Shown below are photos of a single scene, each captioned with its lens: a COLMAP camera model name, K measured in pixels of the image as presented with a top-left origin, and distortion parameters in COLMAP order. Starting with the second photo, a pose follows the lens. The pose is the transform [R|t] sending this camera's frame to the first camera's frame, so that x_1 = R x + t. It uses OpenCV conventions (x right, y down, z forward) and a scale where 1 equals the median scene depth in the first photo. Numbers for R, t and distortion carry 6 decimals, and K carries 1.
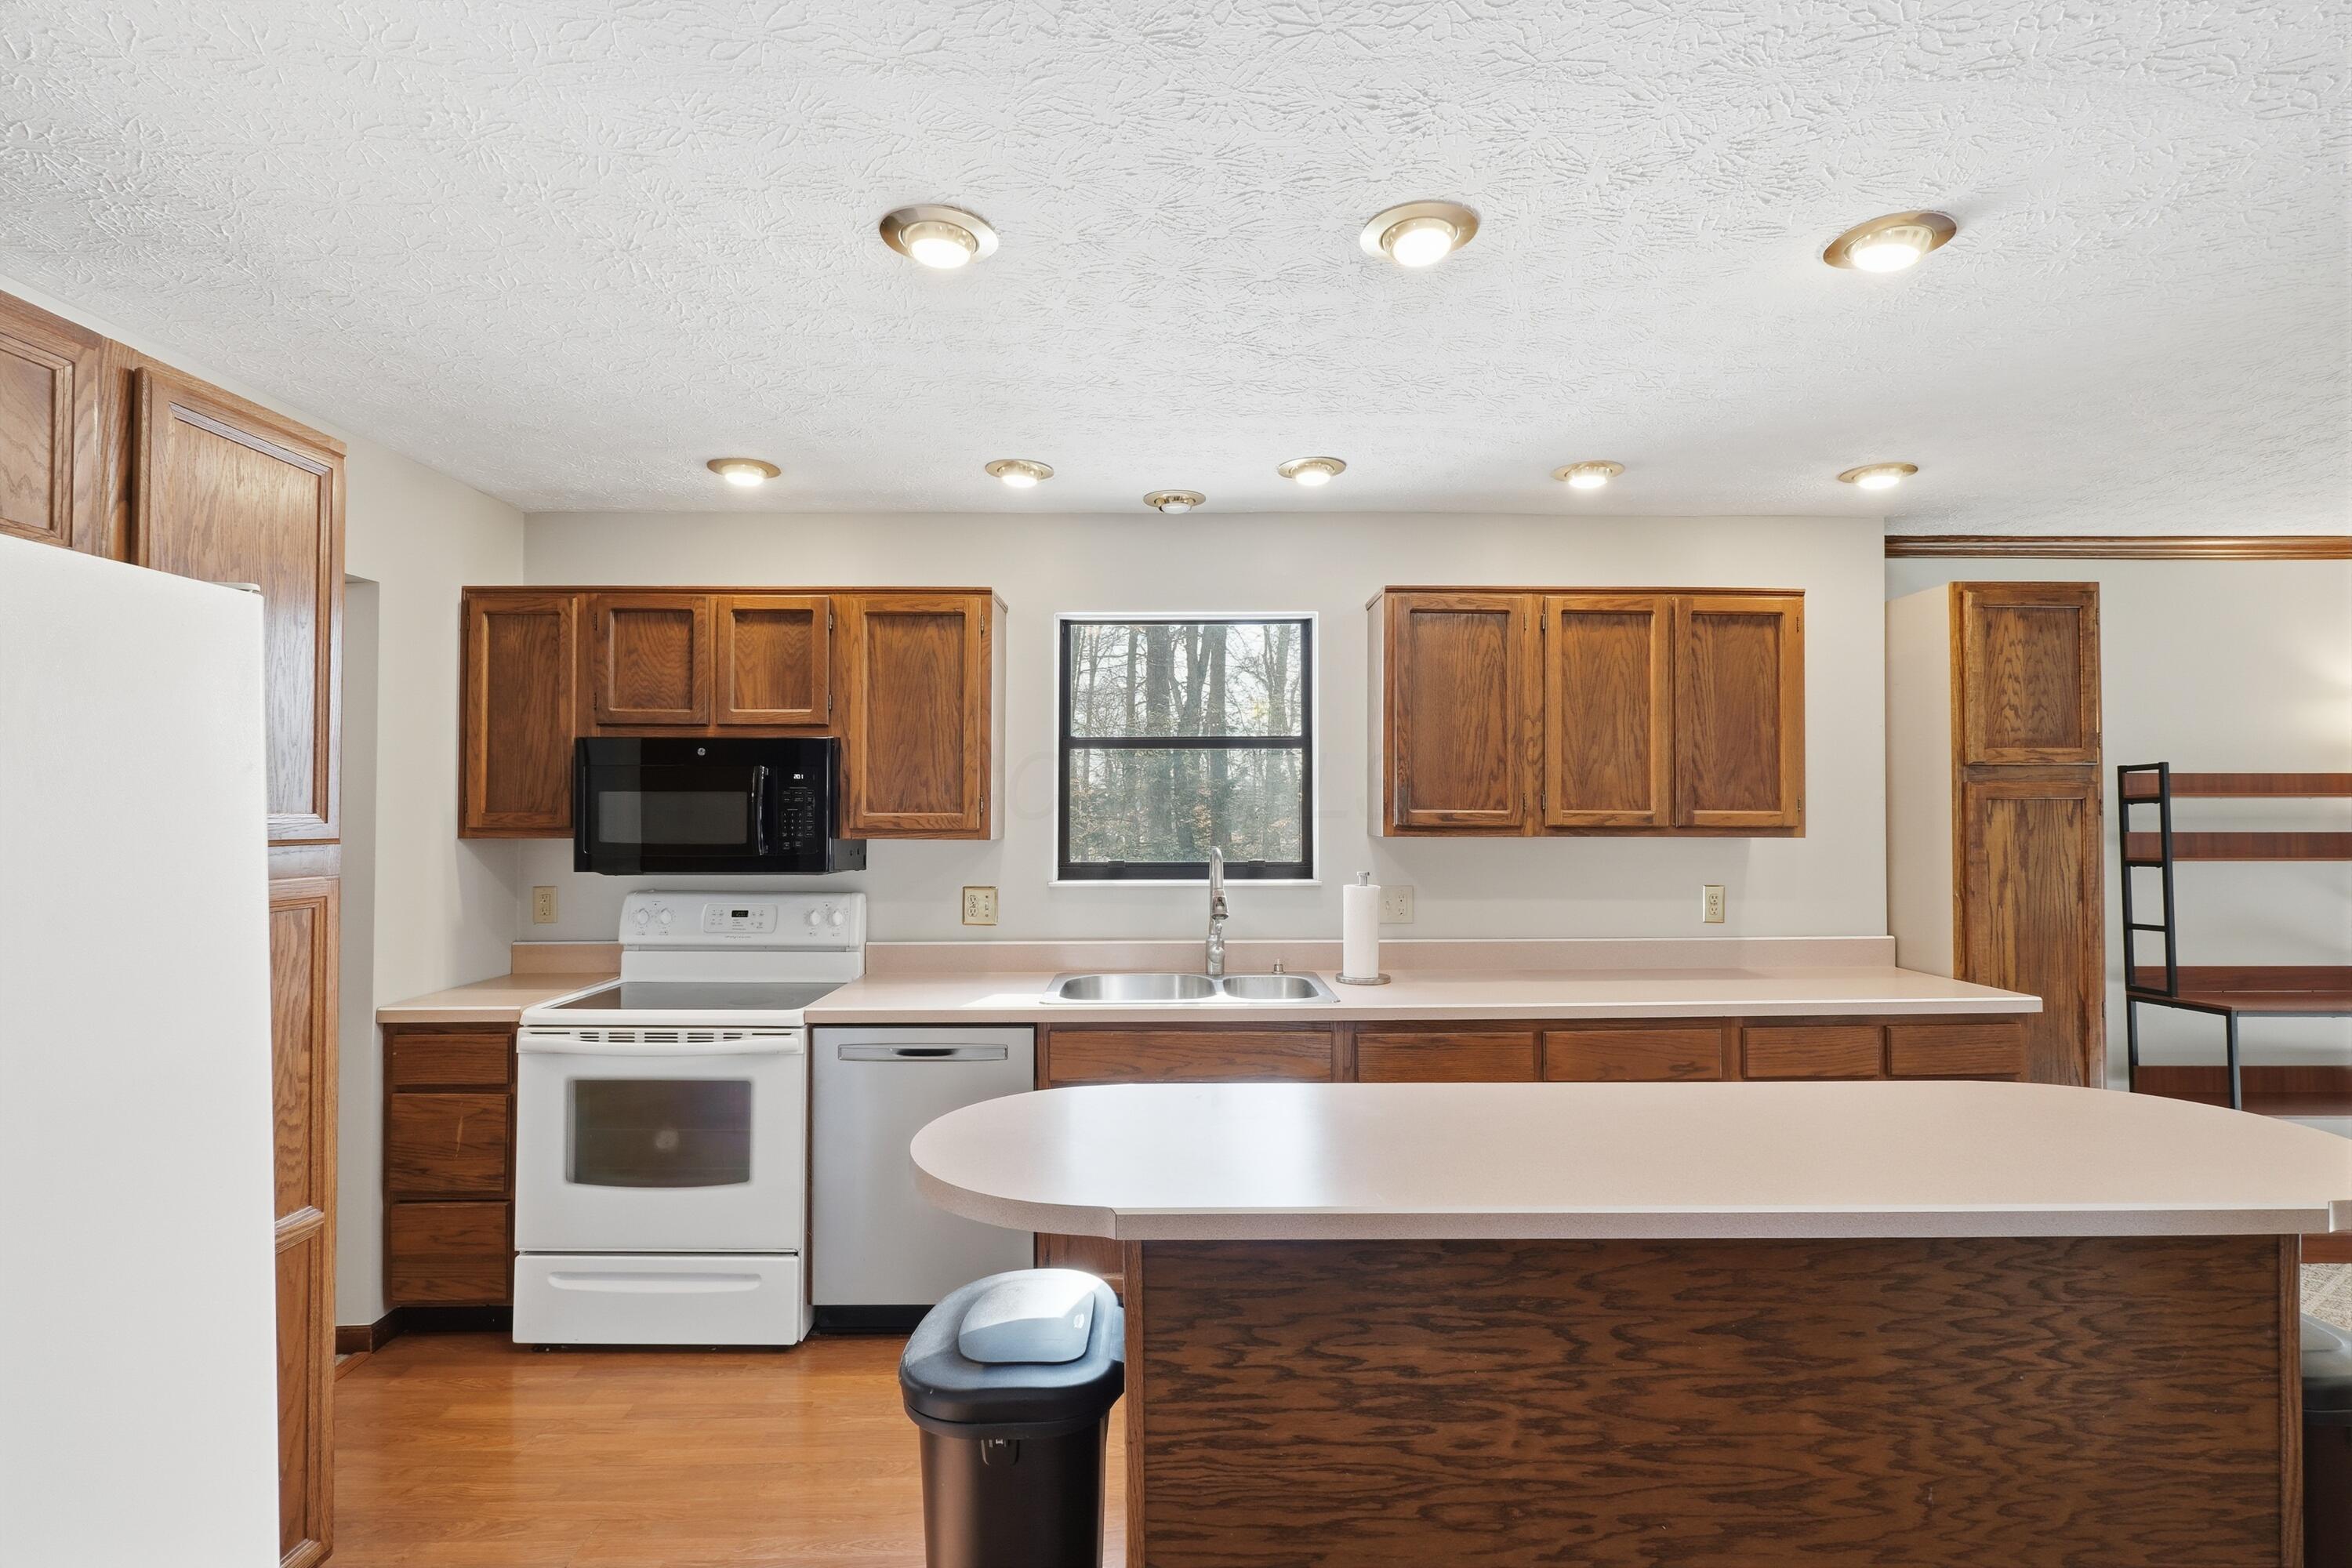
lens RADIAL K [[1108.2, 0, 1175.8], [0, 1108.2, 793.4], [0, 0, 1]] dist [-0.009314, 0.001902]
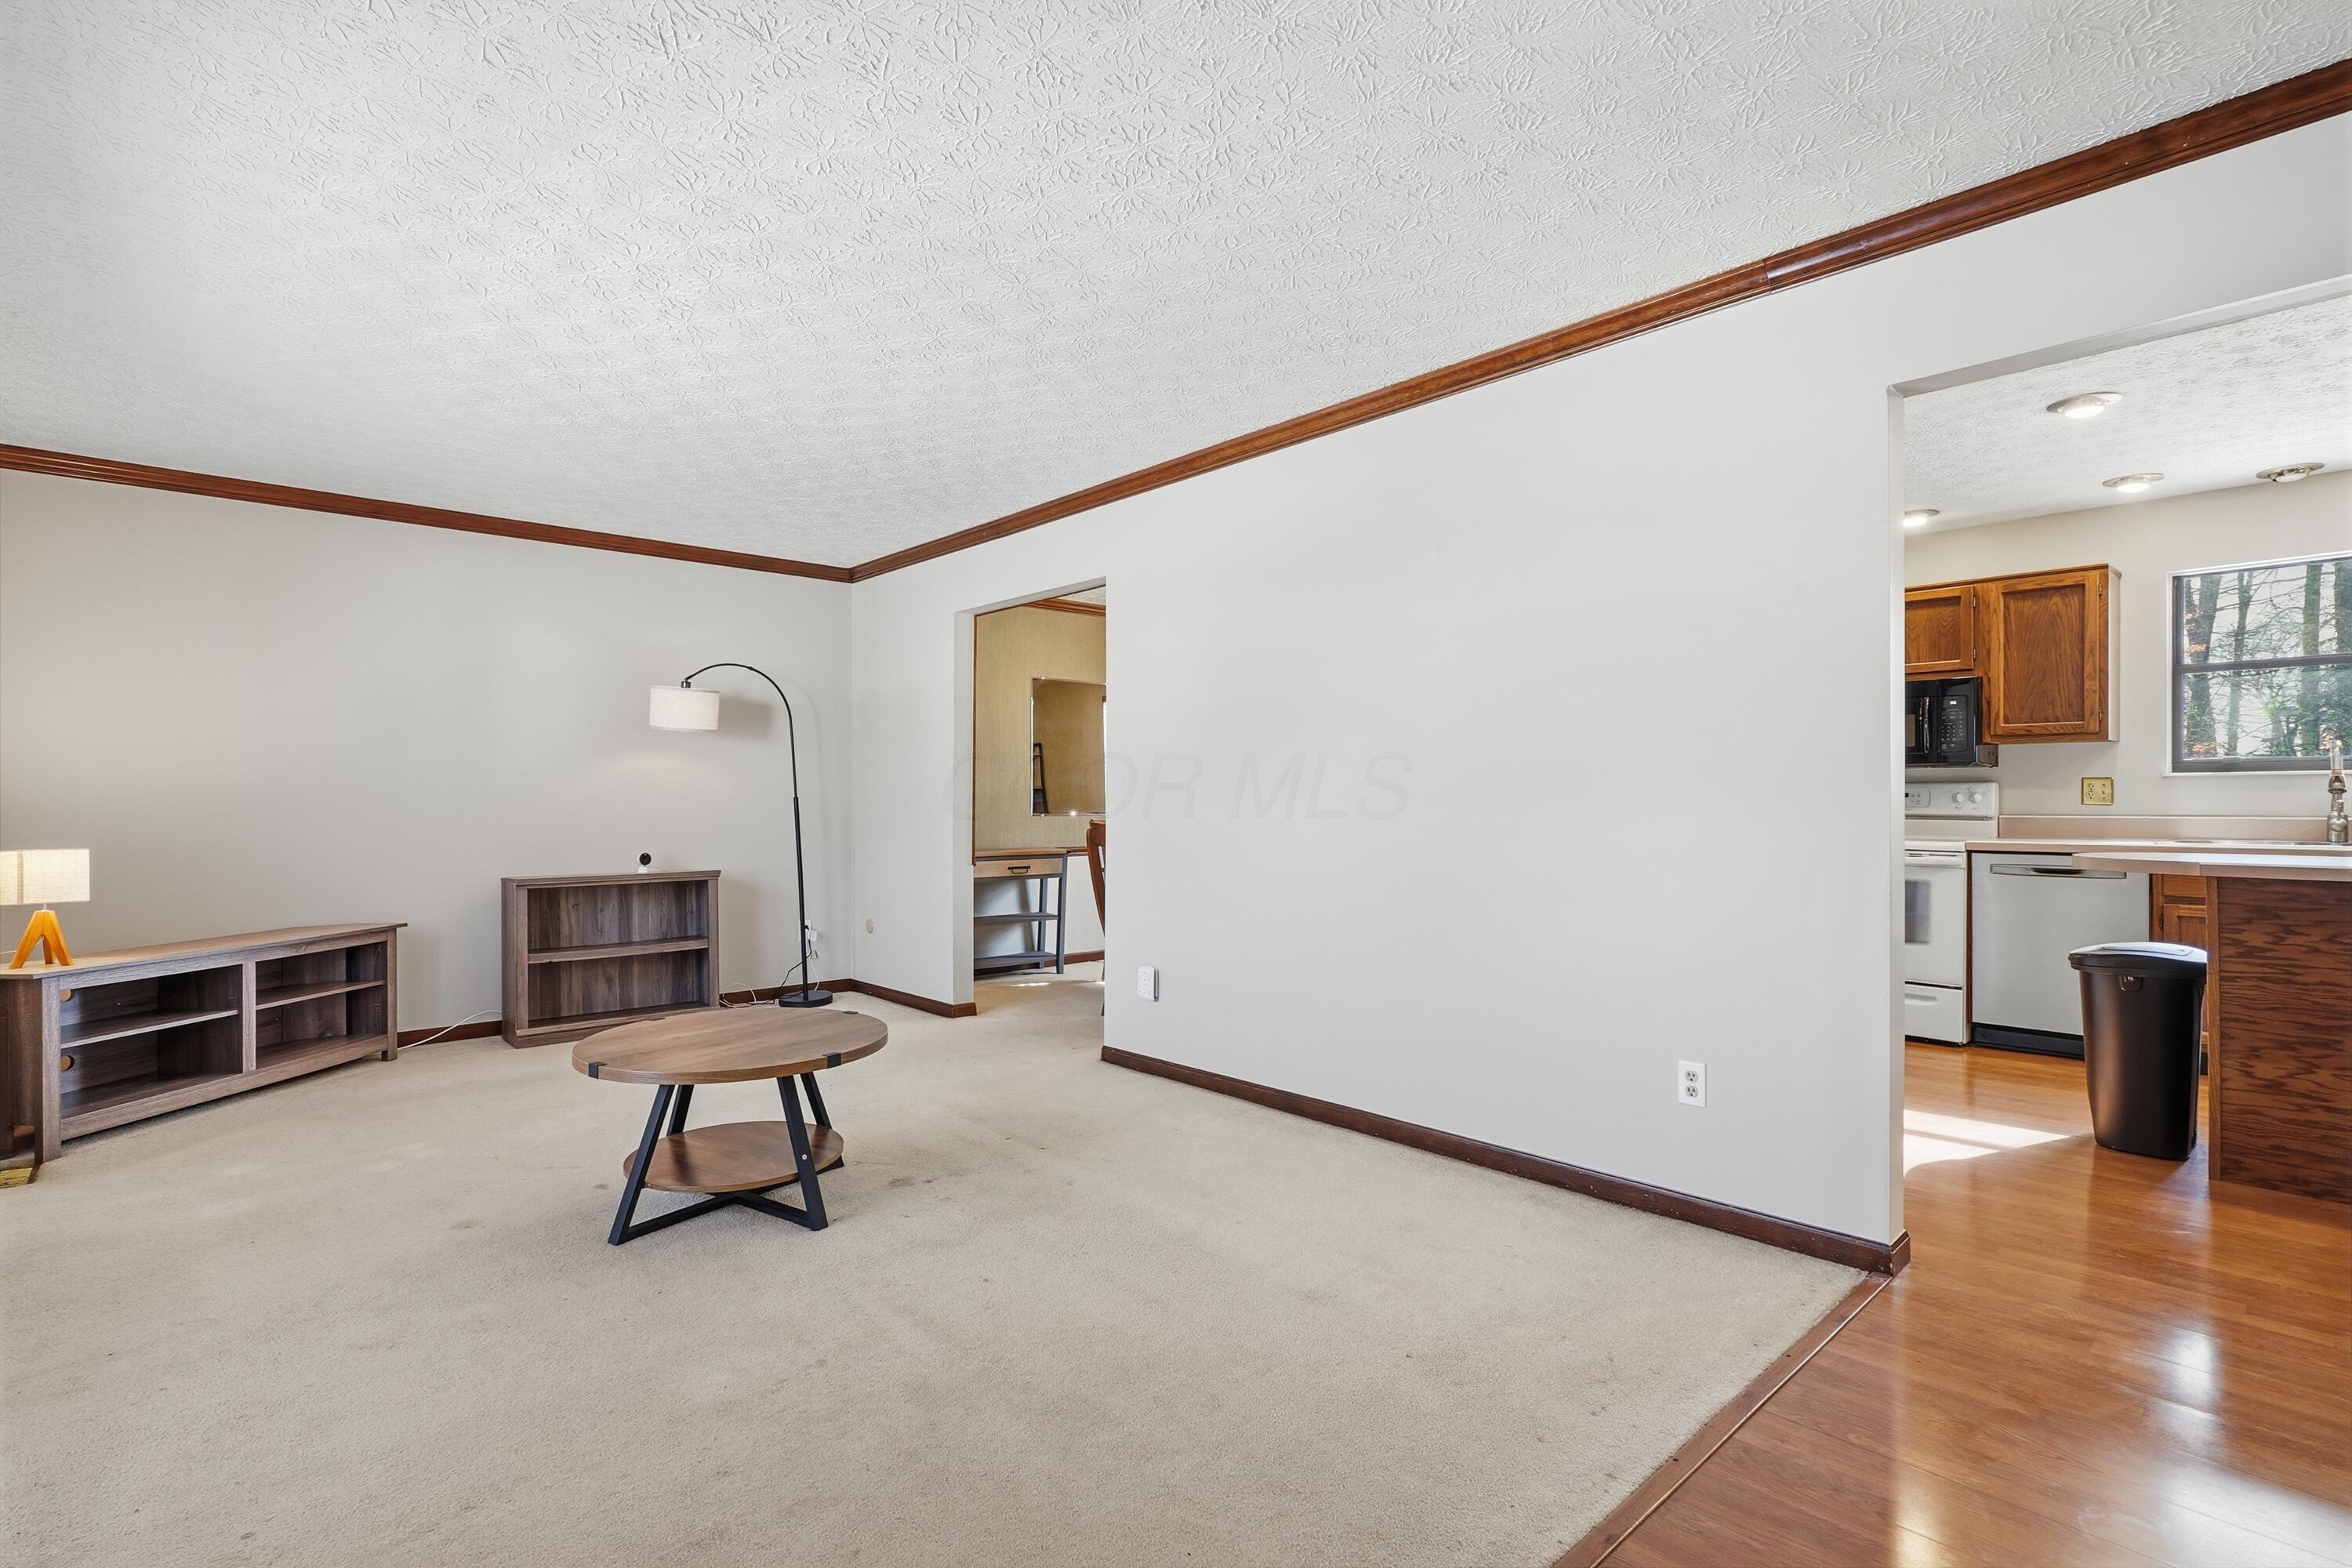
lens RADIAL K [[1108.2, 0, 1175.8], [0, 1108.2, 793.4], [0, 0, 1]] dist [-0.009314, 0.001902]
pose [[0.661815, -0.002383, -0.749663, 0.104069], [0.011028, 0.999918, 0.006557, 0.089950], [0.749586, -0.012607, 0.661787, -0.858538]]
